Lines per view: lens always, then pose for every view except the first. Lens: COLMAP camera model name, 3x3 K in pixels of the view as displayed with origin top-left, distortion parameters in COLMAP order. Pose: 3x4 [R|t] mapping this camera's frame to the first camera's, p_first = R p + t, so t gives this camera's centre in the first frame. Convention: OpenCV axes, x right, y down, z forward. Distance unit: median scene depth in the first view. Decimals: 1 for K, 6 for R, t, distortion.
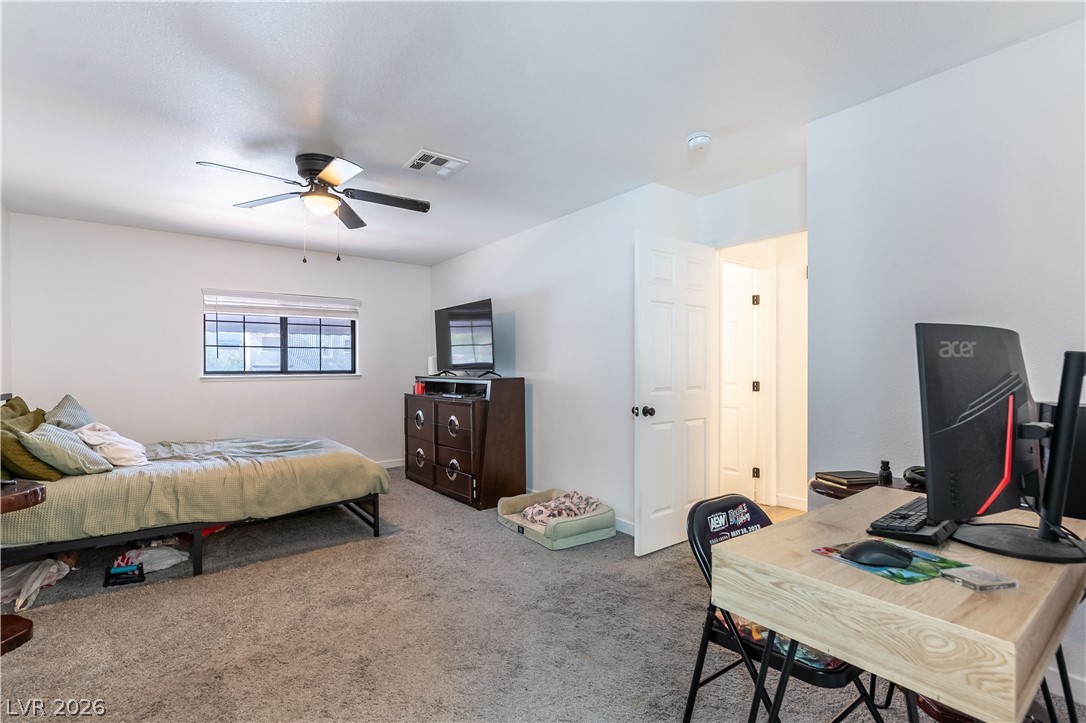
lens RADIAL K [[487.5, 0, 543.0], [0, 487.5, 361.5], [0, 0, 1]] dist [-0.003692, -0.000476]
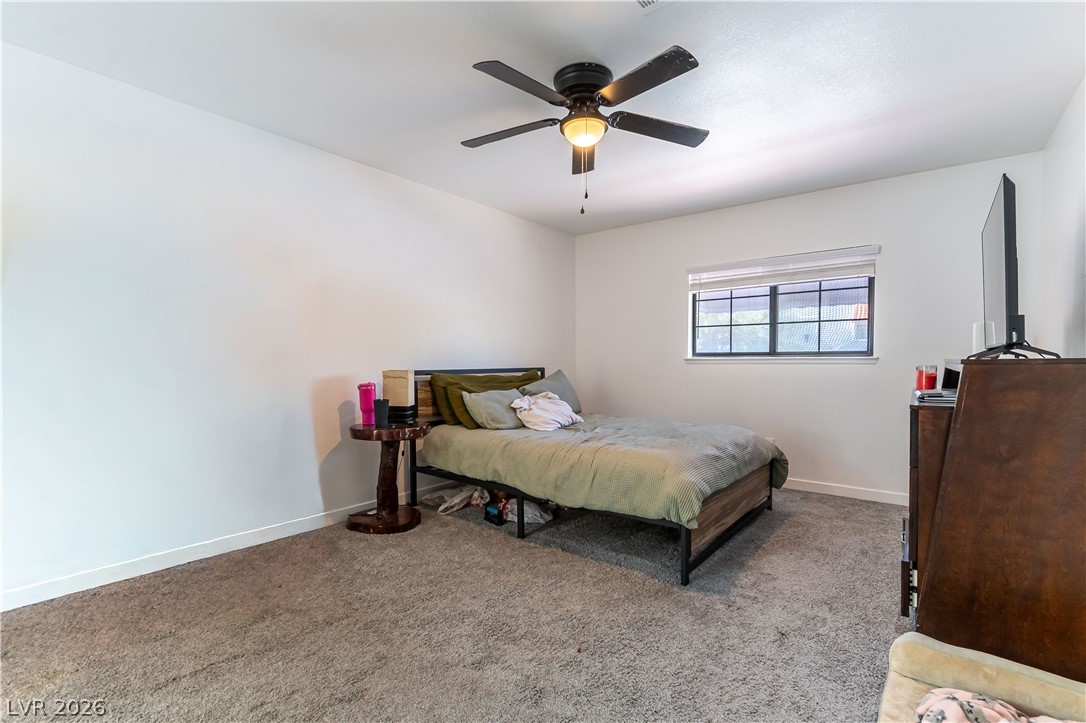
lens RADIAL K [[496.5, 0, 545.2], [0, 496.5, 376.2], [0, 0, 1]] dist [-0.000371, -0.000026]
pose [[0.254065, 0.034811, -0.966561, 0.202330], [0.011132, 0.999181, 0.038912, 0.025460], [0.967123, -0.020646, 0.253469, 0.463088]]
